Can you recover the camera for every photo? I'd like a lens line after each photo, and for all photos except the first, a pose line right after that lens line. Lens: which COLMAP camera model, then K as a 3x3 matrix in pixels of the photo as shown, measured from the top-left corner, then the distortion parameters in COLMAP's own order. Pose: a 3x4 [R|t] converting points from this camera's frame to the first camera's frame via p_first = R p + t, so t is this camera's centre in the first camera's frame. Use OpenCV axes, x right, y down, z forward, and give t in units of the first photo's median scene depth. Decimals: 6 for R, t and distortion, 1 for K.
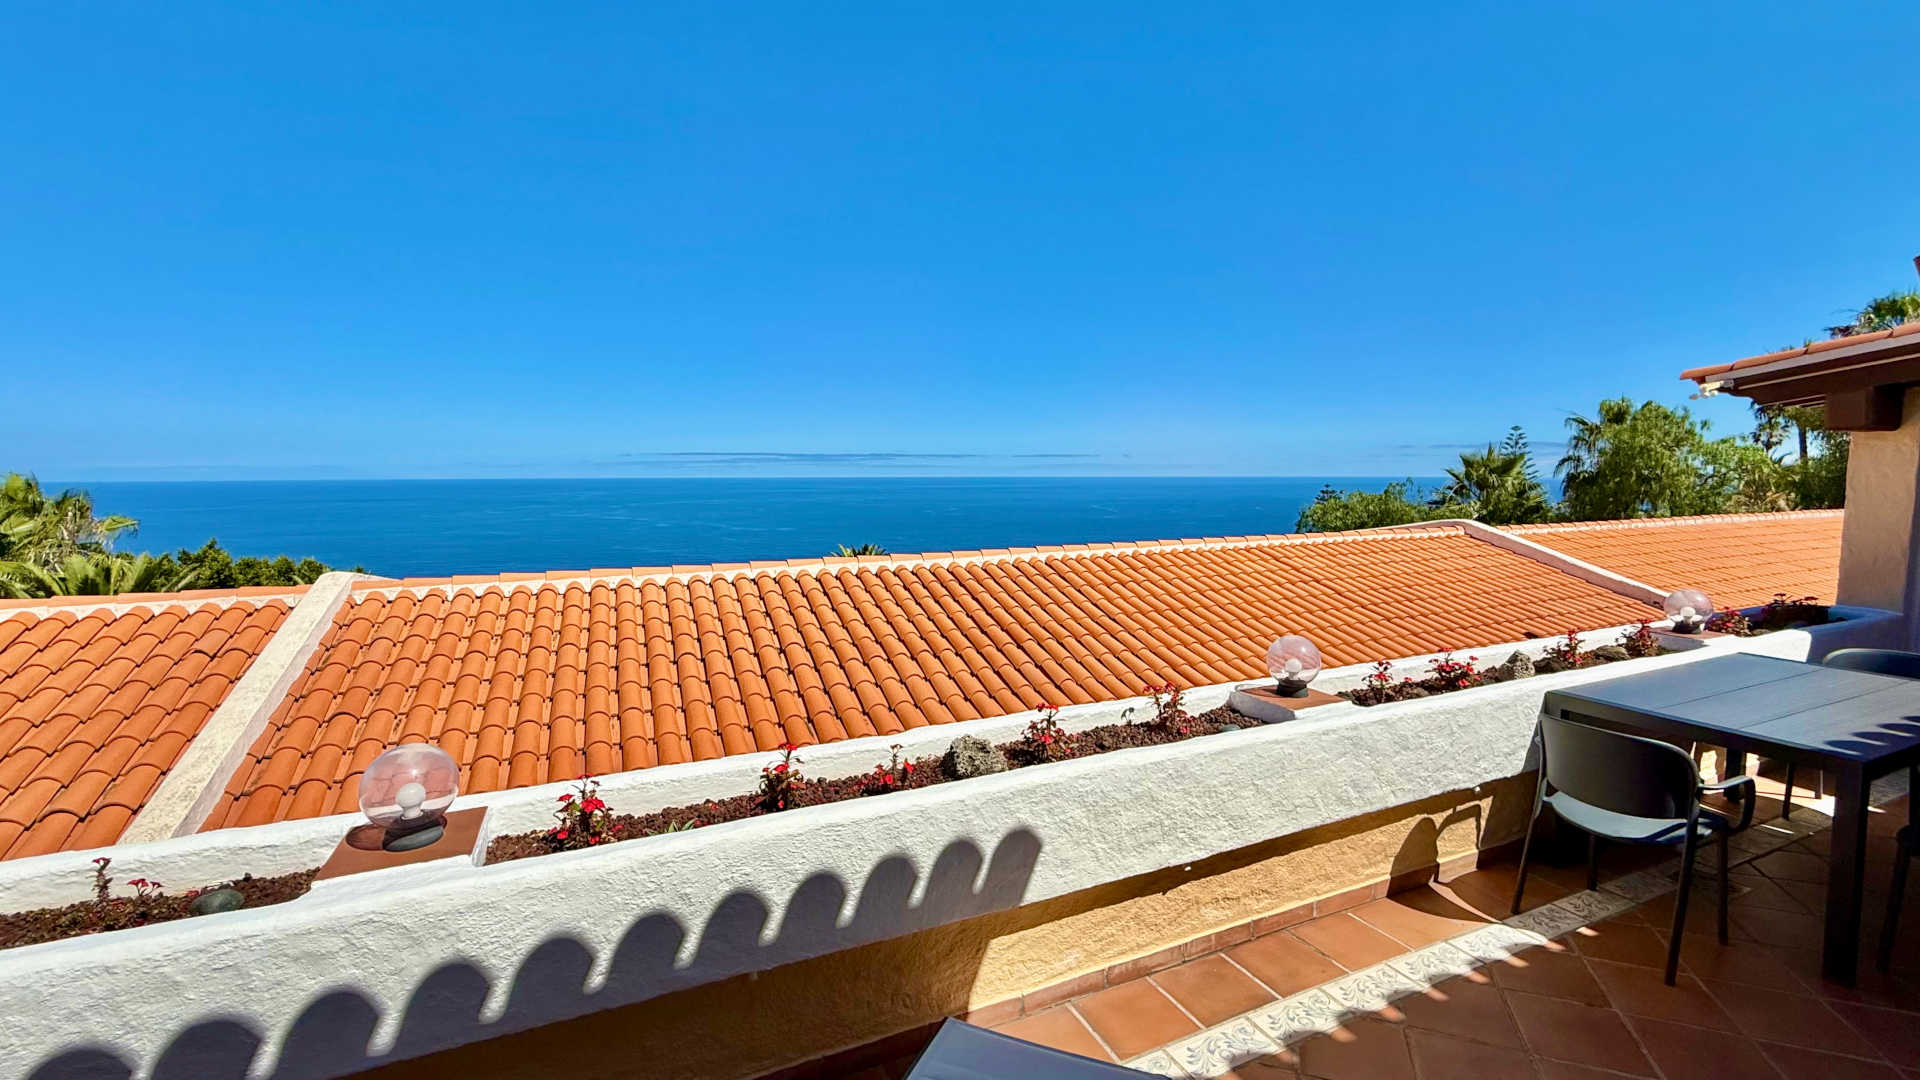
lens RADIAL K [[818.9, 0, 966.2], [0, 818.9, 537.2], [0, 0, 1]] dist [-0.001297, 0.001016]
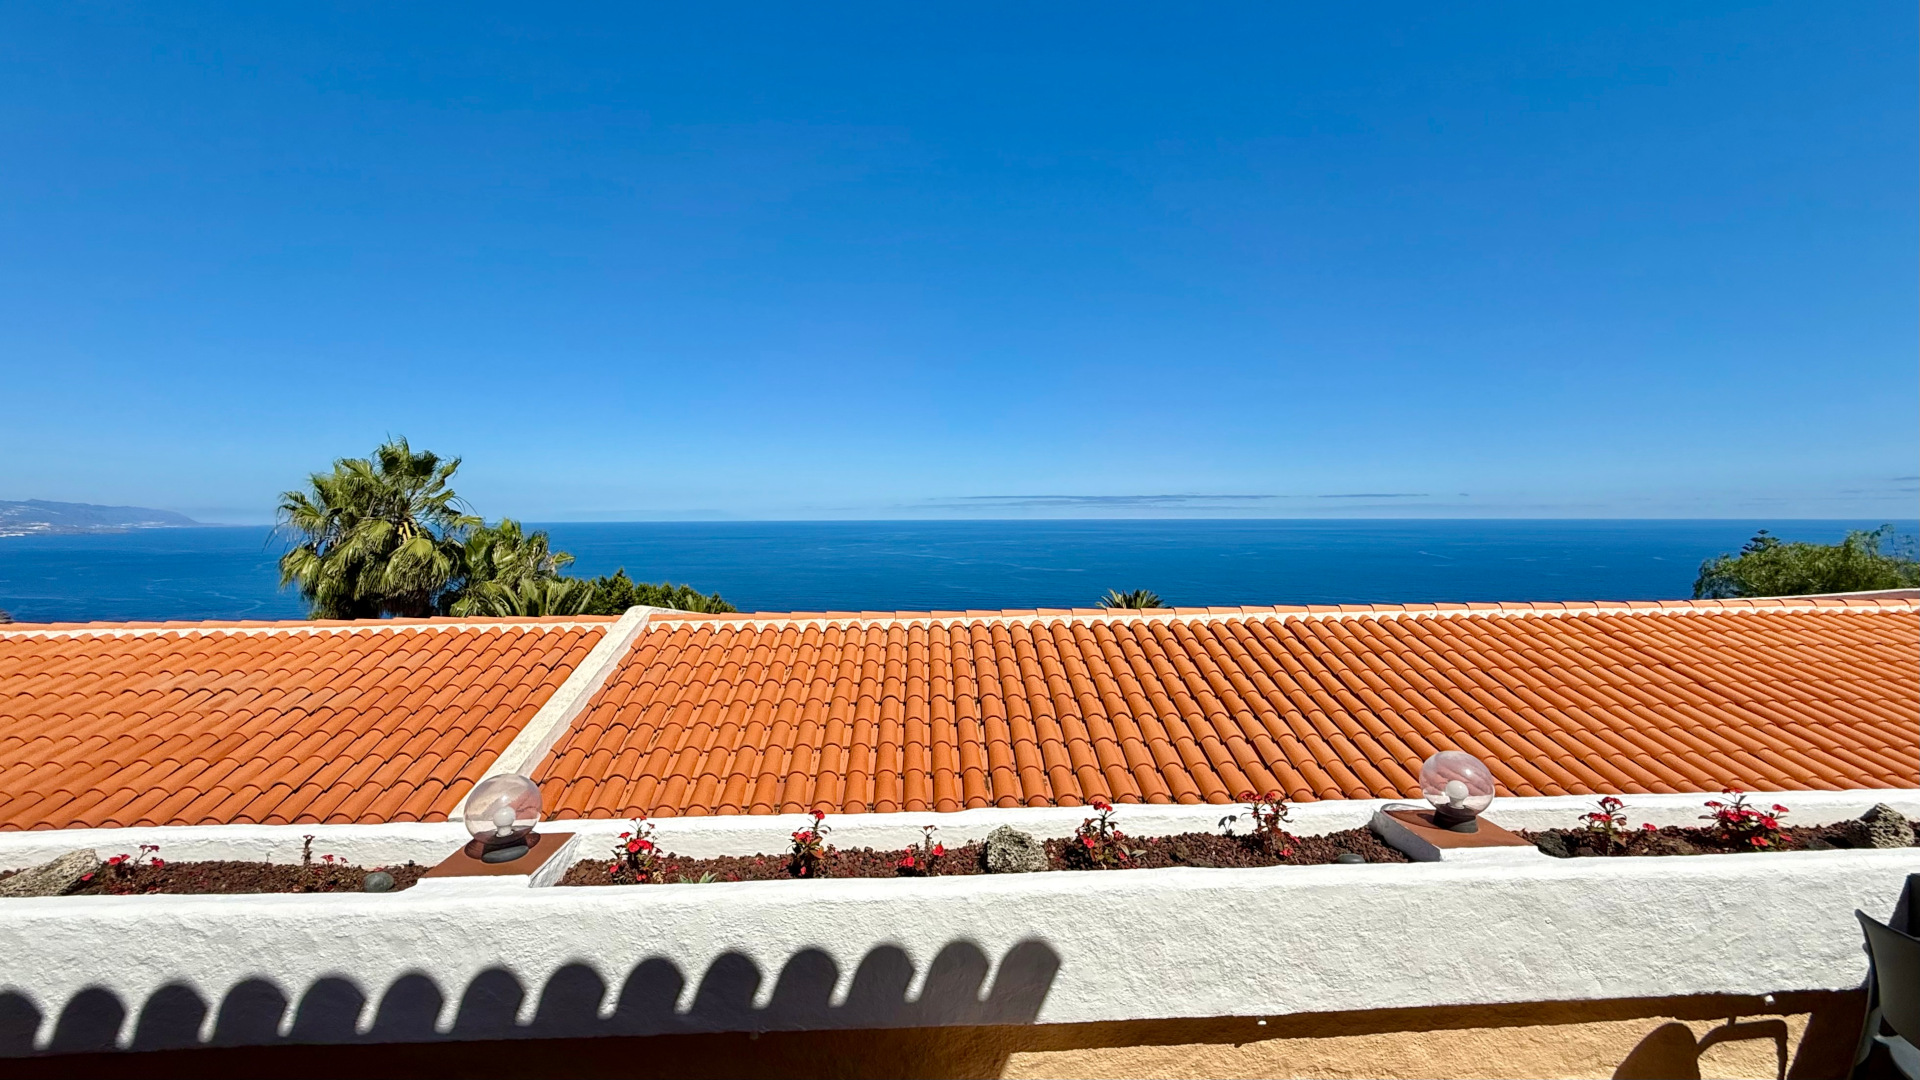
lens RADIAL K [[818.9, 0, 961.4], [0, 818.9, 548.6], [0, 0, 1]] dist [-0.001297, 0.001016]
pose [[0.926156, 0.014790, -0.376850, 0.251144], [-0.027299, 0.999239, -0.027872, -0.040162], [0.376151, 0.036102, 0.925855, 0.080458]]
